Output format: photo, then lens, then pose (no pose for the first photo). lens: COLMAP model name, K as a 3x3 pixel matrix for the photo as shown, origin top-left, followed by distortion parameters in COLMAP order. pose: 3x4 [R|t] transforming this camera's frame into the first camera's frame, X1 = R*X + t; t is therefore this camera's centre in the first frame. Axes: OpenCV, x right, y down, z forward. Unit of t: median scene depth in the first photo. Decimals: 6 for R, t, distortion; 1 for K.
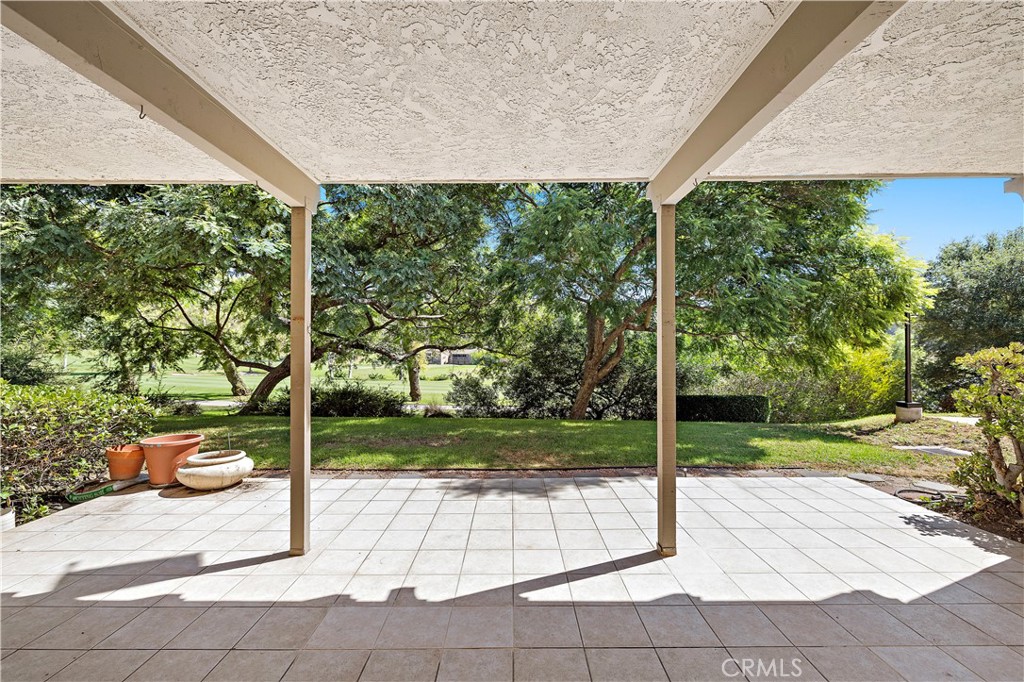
lens RADIAL K [[429.2, 0, 512.0], [0, 429.2, 341.0], [0, 0, 1]] dist [0.002577, 0.000139]
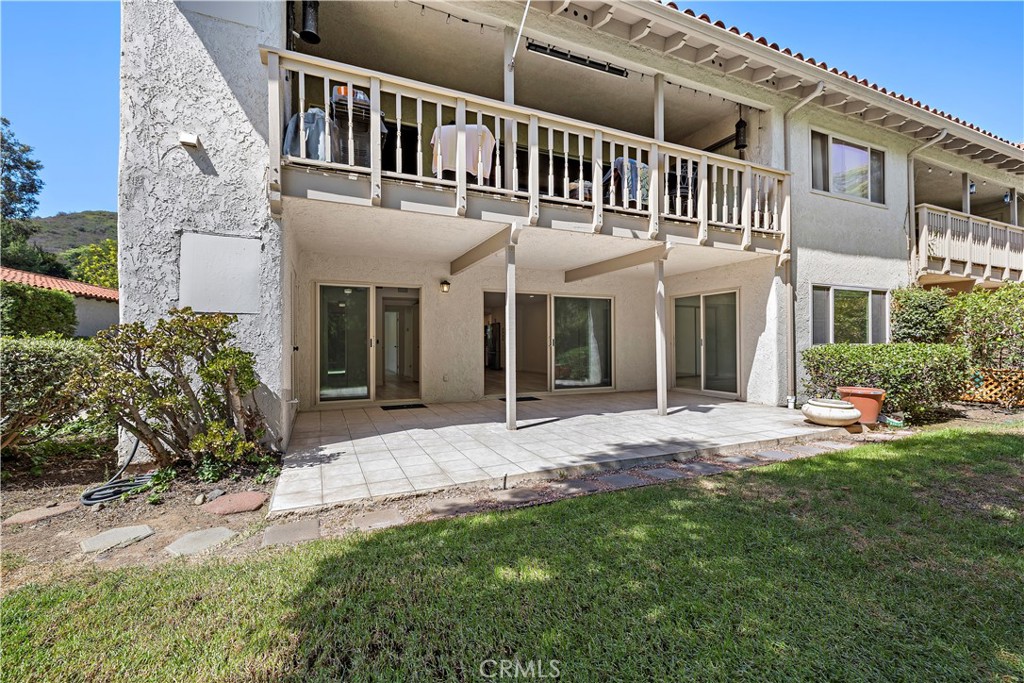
lens RADIAL K [[439.9, 0, 513.9], [0, 439.9, 342.1], [0, 0, 1]] dist [-0.002984, -0.000590]
pose [[-0.915469, 0.004997, -0.402358, 0.828308], [0.006486, 0.999976, -0.002339, 0.084165], [0.402337, -0.004751, -0.915479, 2.018805]]
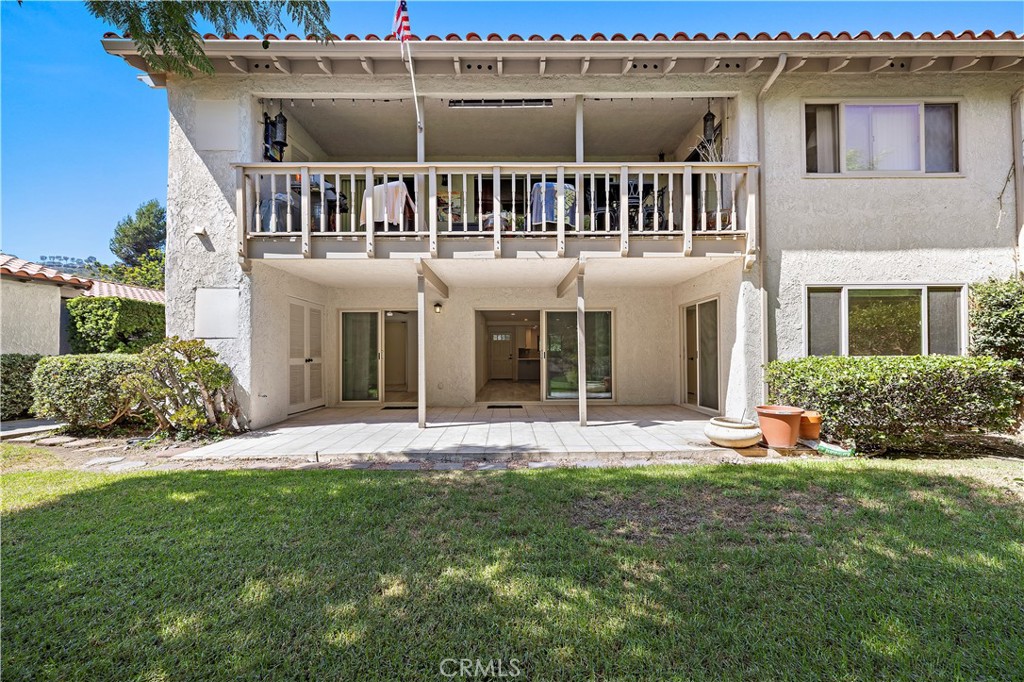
lens RADIAL K [[442.9, 0, 512.2], [0, 442.9, 350.2], [0, 0, 1]] dist [-0.000181, -0.000098]
pose [[-0.999965, 0.008292, 0.001070, -0.075250], [0.008280, 0.999908, -0.010780, 0.081155], [-0.001159, -0.010770, -0.999941, 2.441361]]
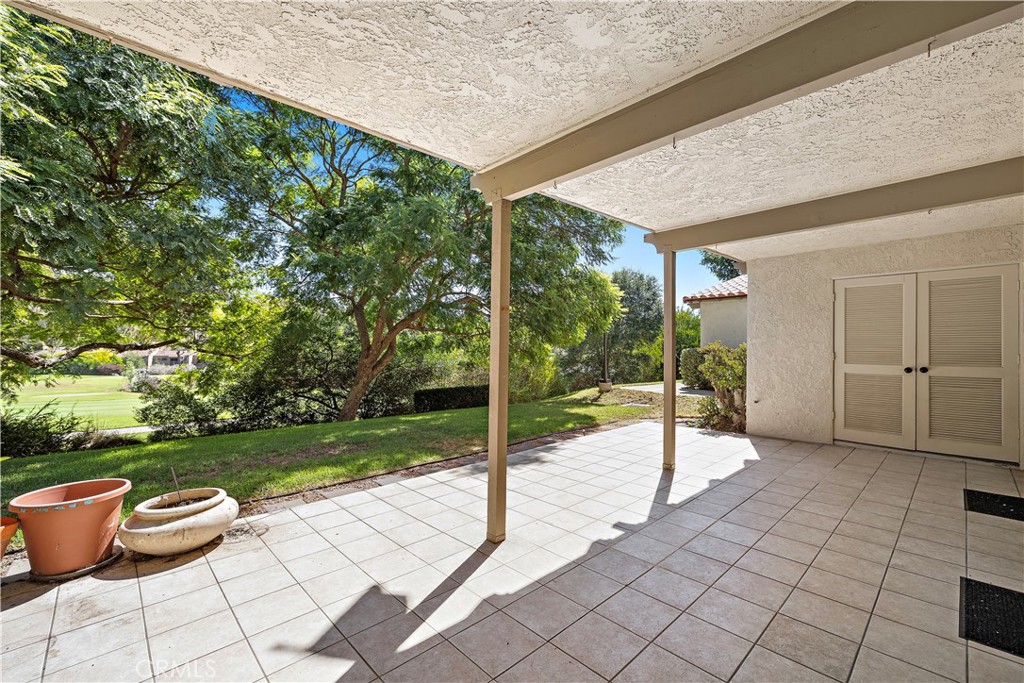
lens RADIAL K [[430.7, 0, 512.0], [0, 430.7, 341.5], [0, 0, 1]] dist [0.010490, -0.006263]
pose [[0.727533, 0.005473, 0.686050, -0.865782], [-0.005195, 0.999983, -0.002468, 0.019558], [-0.686053, -0.001769, 0.727550, 0.171628]]
